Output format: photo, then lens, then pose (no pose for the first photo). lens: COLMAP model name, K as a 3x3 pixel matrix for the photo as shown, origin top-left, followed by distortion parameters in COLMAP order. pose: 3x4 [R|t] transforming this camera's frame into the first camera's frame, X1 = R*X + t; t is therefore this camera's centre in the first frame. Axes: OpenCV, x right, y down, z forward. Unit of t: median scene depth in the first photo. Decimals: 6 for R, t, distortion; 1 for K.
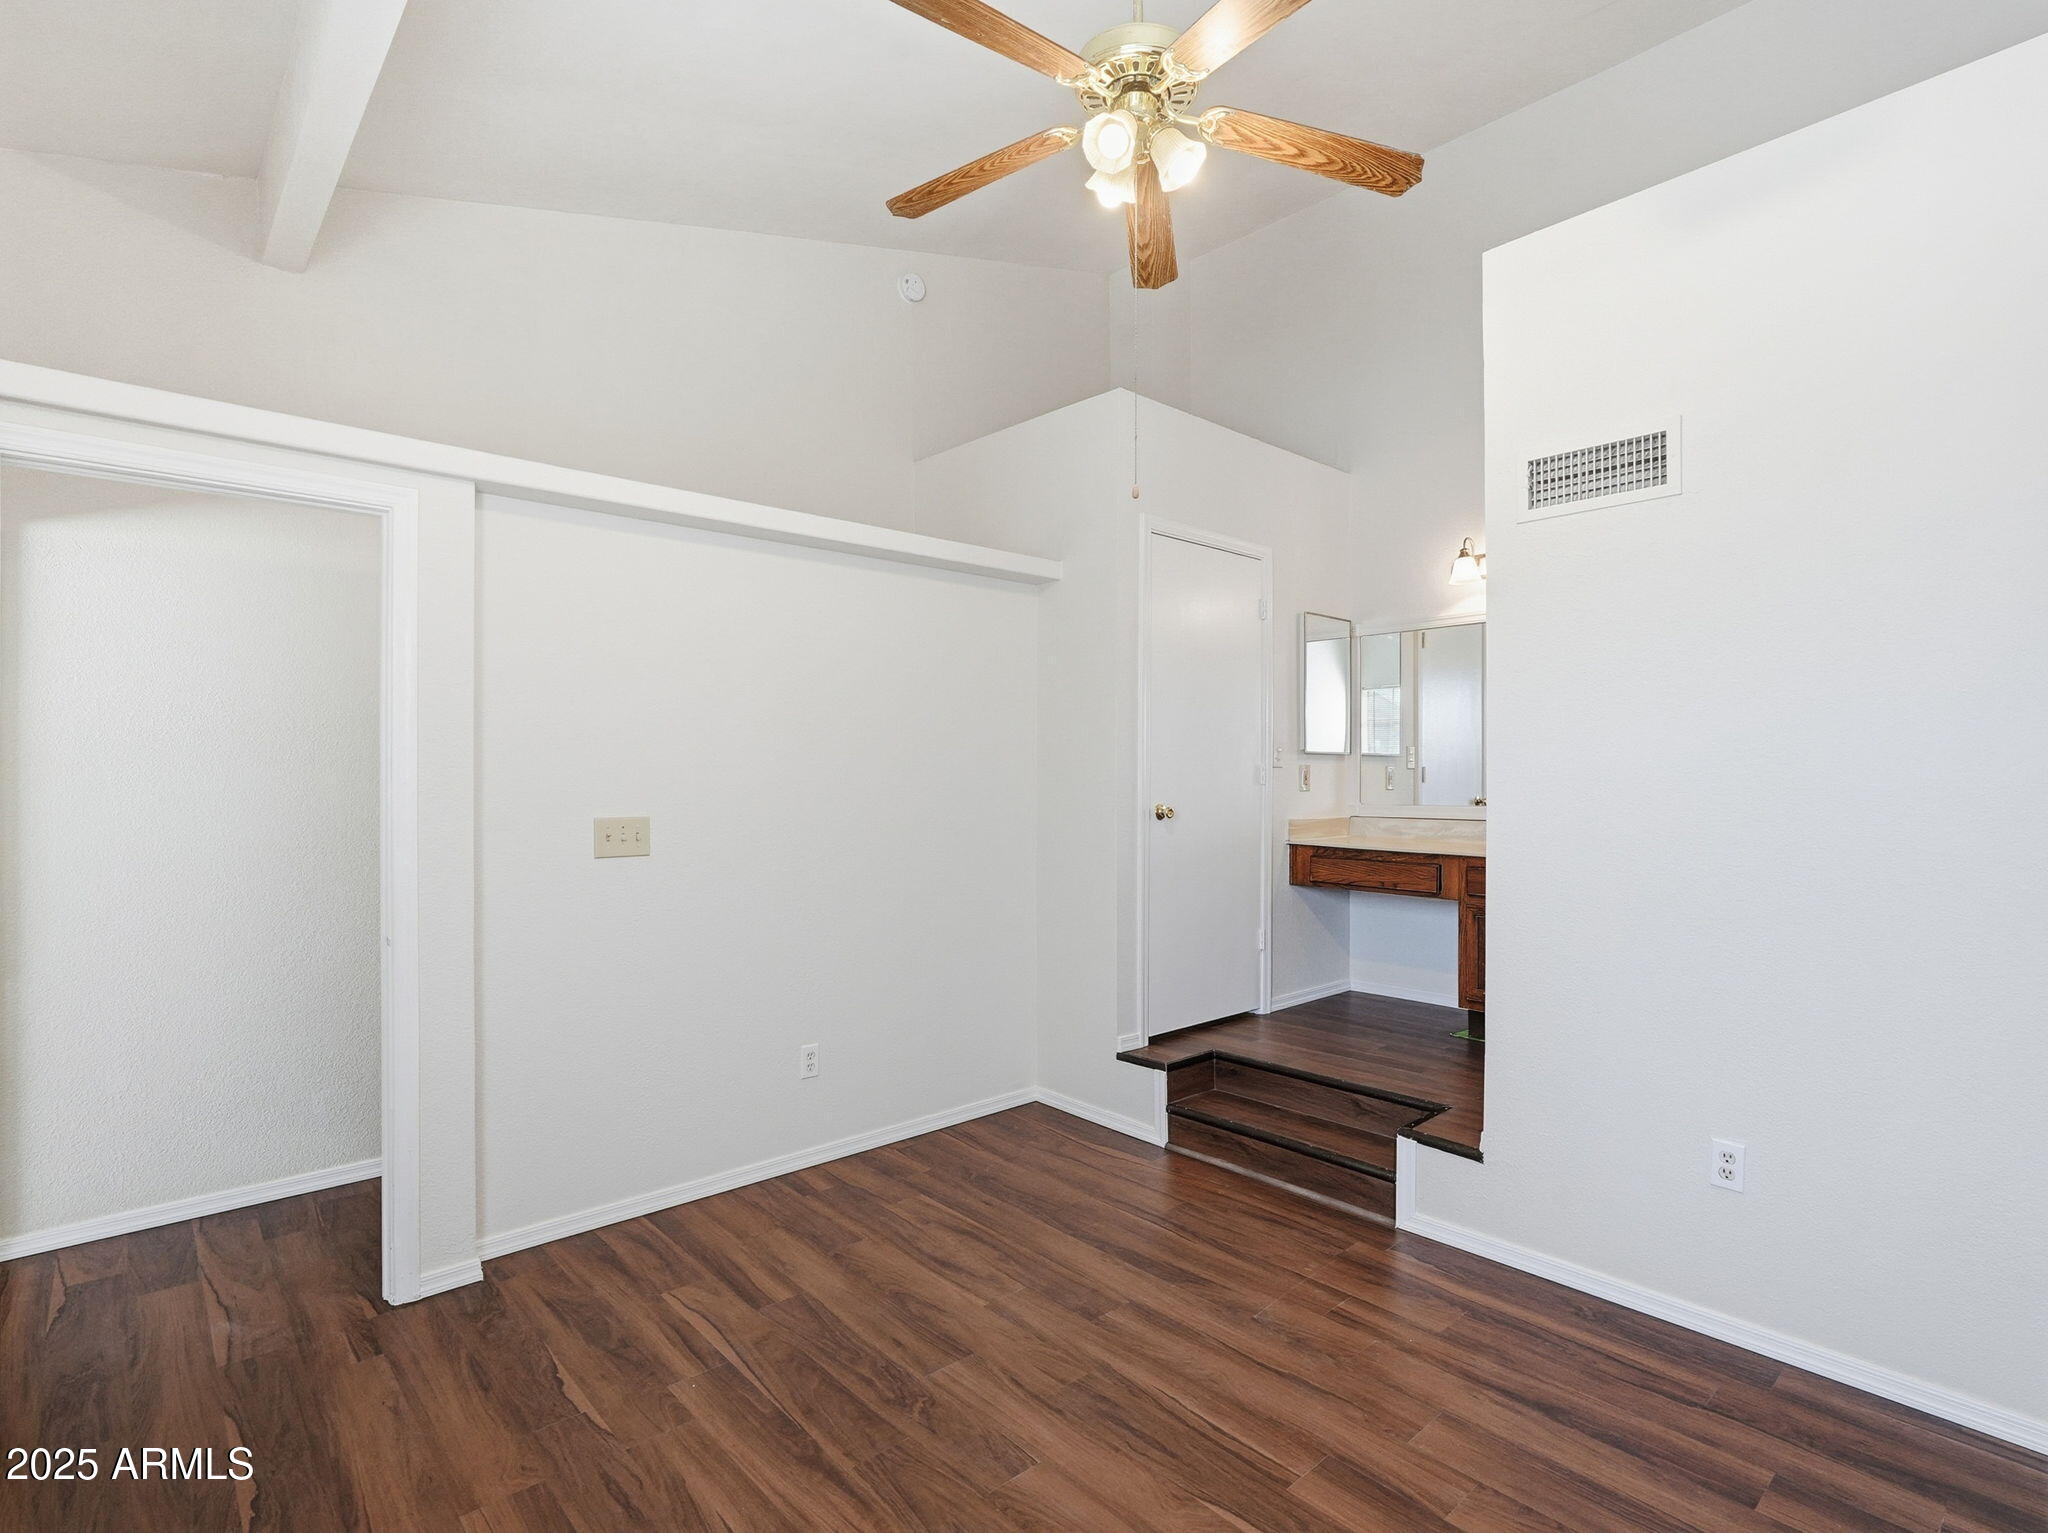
lens RADIAL K [[1003.0, 0, 1031.6], [0, 1003.0, 770.5], [0, 0, 1]] dist [-0.011307, 0.001106]
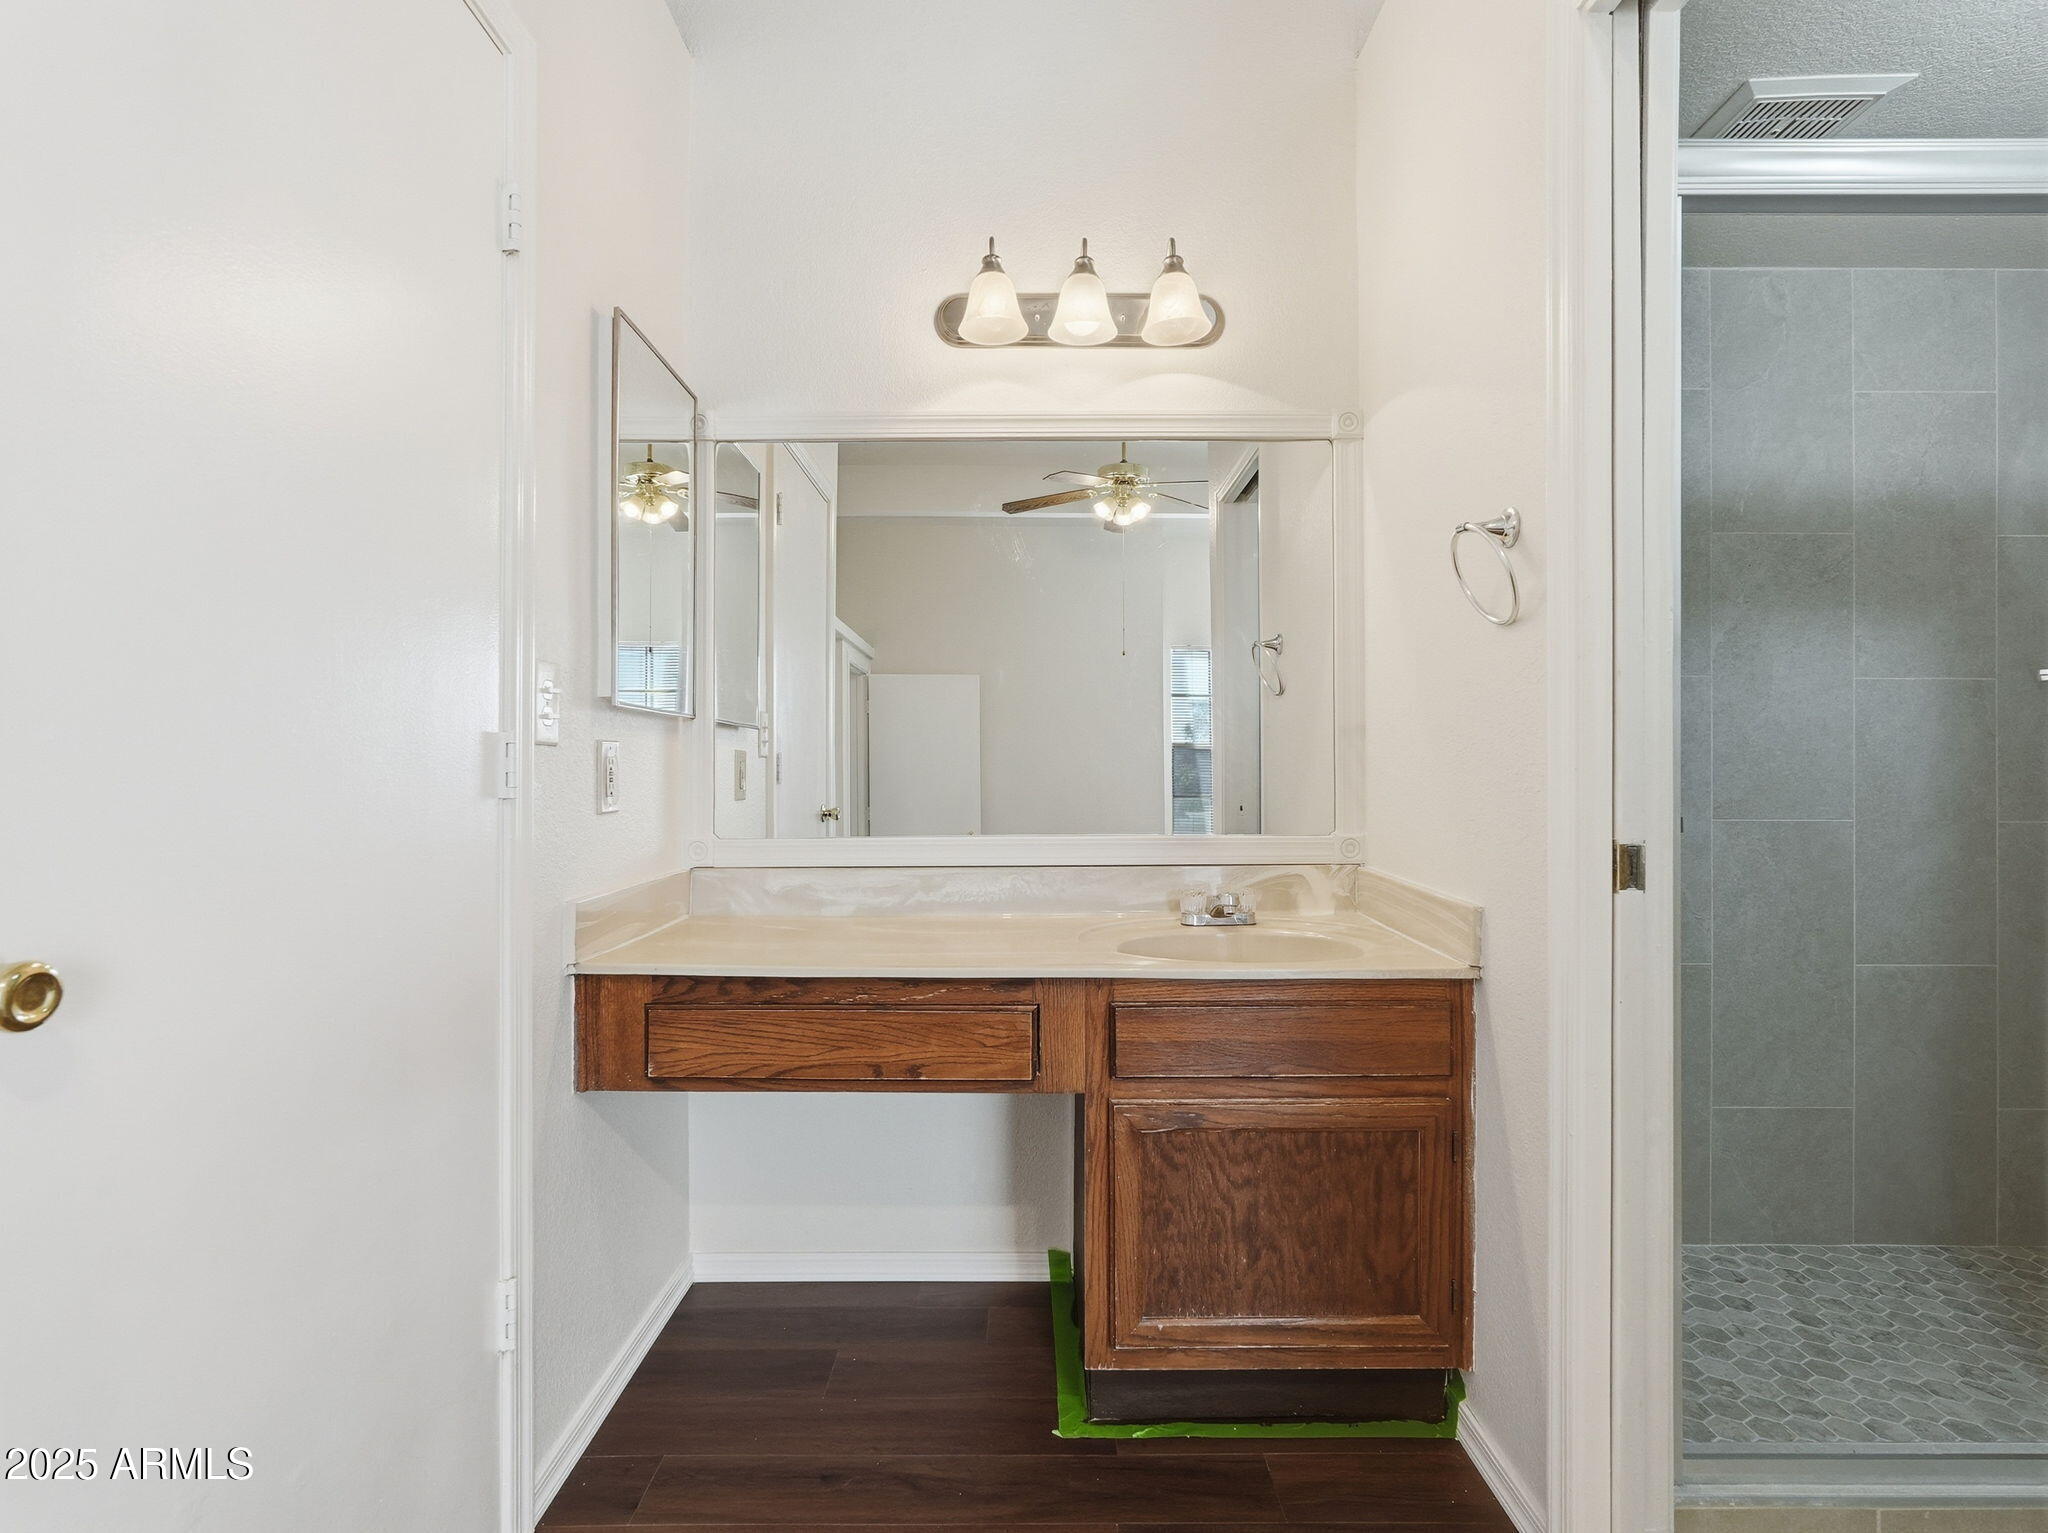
lens RADIAL K [[1003.0, 0, 1022.0], [0, 1003.0, 762.0], [0, 0, 1]] dist [-0.011307, 0.001106]
pose [[0.666149, -0.002545, 0.745814, 0.106932], [-0.000464, 0.999993, 0.003827, 0.000415], [-0.745818, -0.002895, 0.666143, 0.667342]]
